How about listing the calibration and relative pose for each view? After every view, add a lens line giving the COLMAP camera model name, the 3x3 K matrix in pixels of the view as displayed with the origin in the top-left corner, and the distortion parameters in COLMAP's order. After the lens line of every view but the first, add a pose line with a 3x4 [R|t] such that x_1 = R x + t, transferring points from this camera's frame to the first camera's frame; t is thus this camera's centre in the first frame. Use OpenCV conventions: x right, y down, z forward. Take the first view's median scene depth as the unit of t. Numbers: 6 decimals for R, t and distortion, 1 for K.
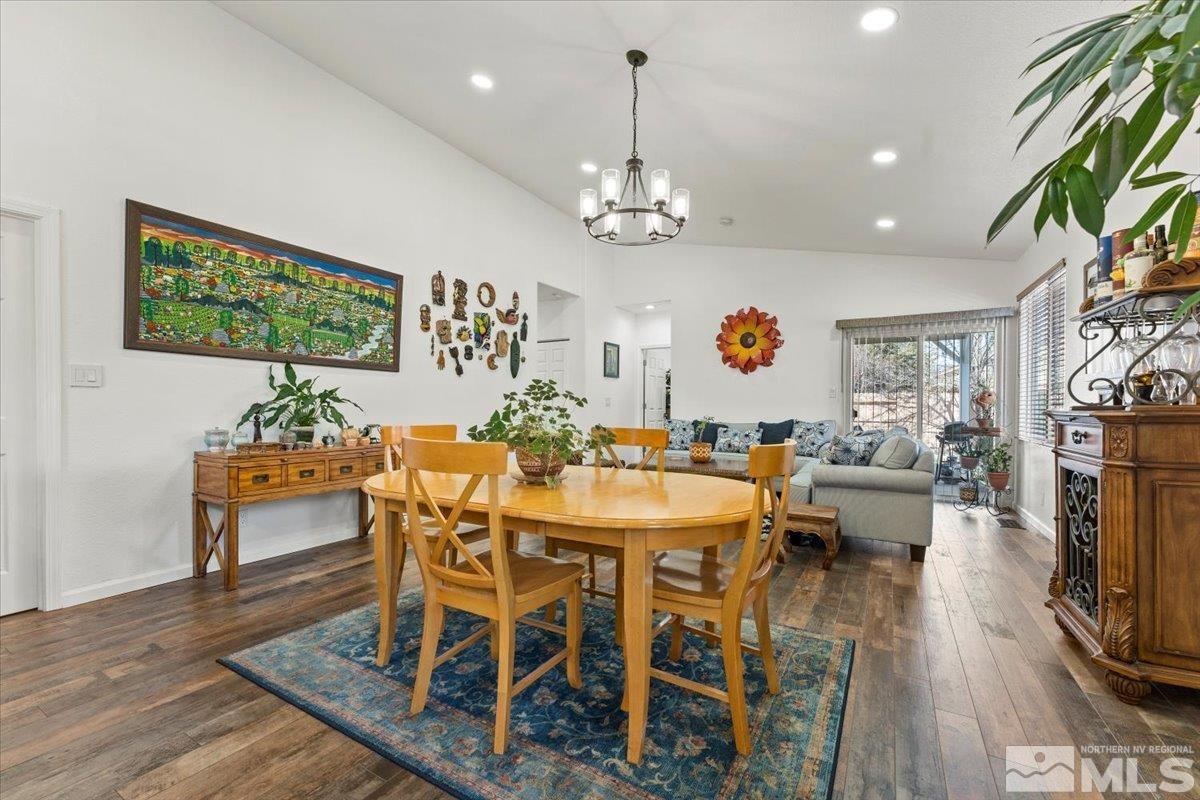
lens RADIAL K [[492.0, 0, 605.5], [0, 492.0, 412.4], [0, 0, 1]] dist [-0.009845, 0.000129]
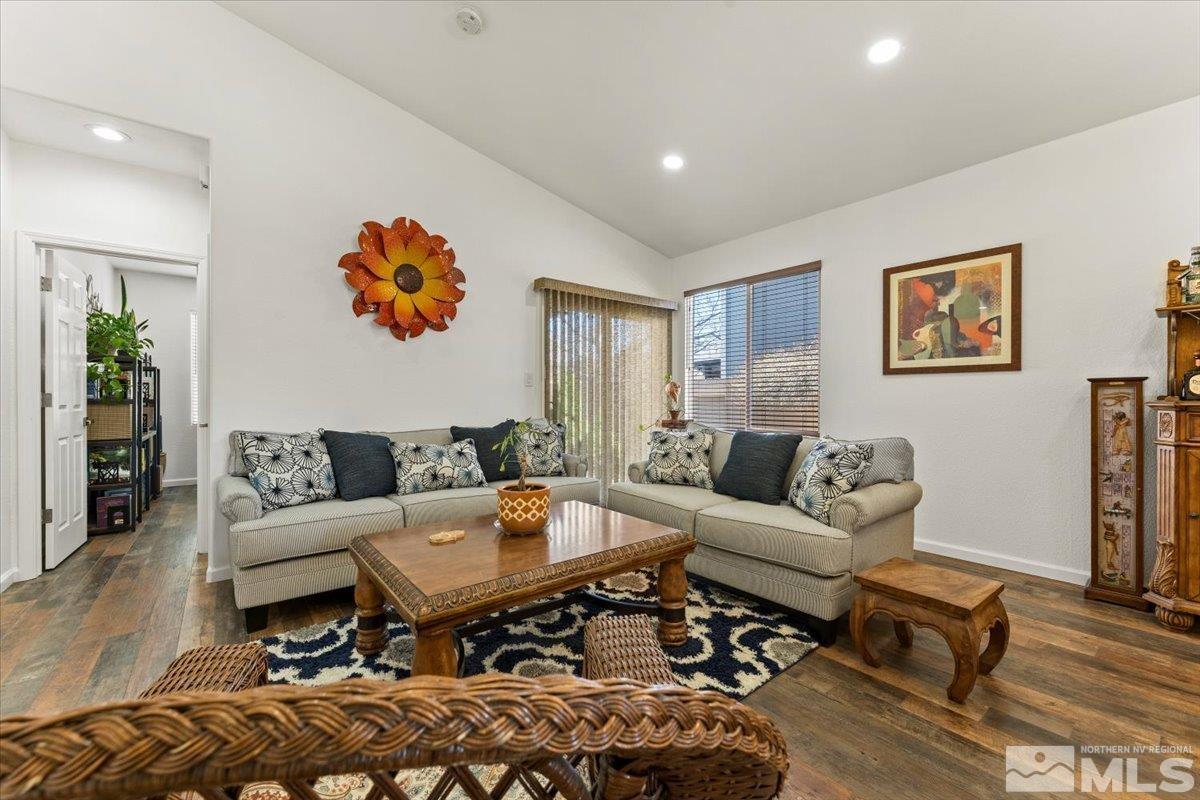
lens RADIAL K [[479.7, 0, 603.8], [0, 479.7, 403.2], [0, 0, 1]] dist [-0.000079, -0.000832]
pose [[0.364449, -0.011527, 0.931152, -0.221324], [0.015236, 0.999863, 0.006414, -0.013785], [-0.931099, 0.011850, 0.364575, 1.027756]]
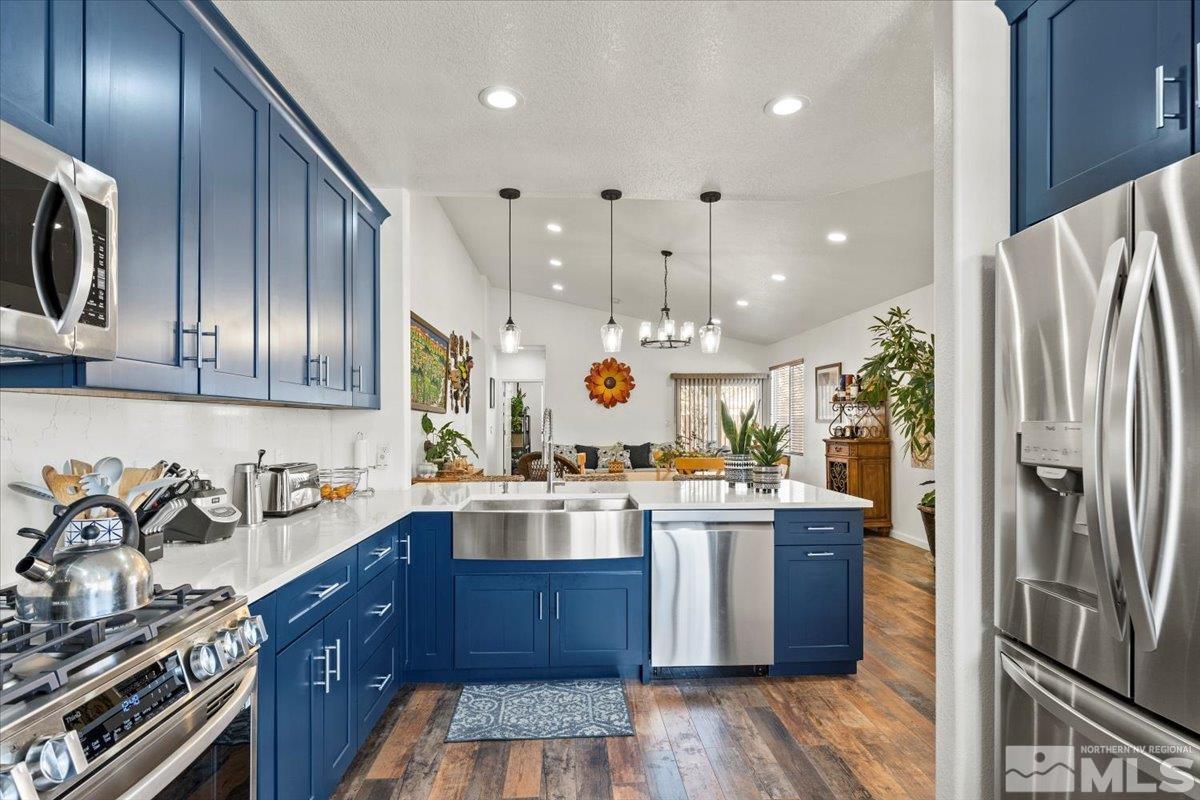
lens RADIAL K [[613.2, 0, 595.6], [0, 613.2, 423.2], [0, 0, 1]] dist [-0.003878, -0.000817]
pose [[0.841665, -0.006957, 0.539956, -1.070413], [0.012968, 0.999889, -0.007332, -0.046332], [-0.539845, 0.013173, 0.841662, -0.609678]]
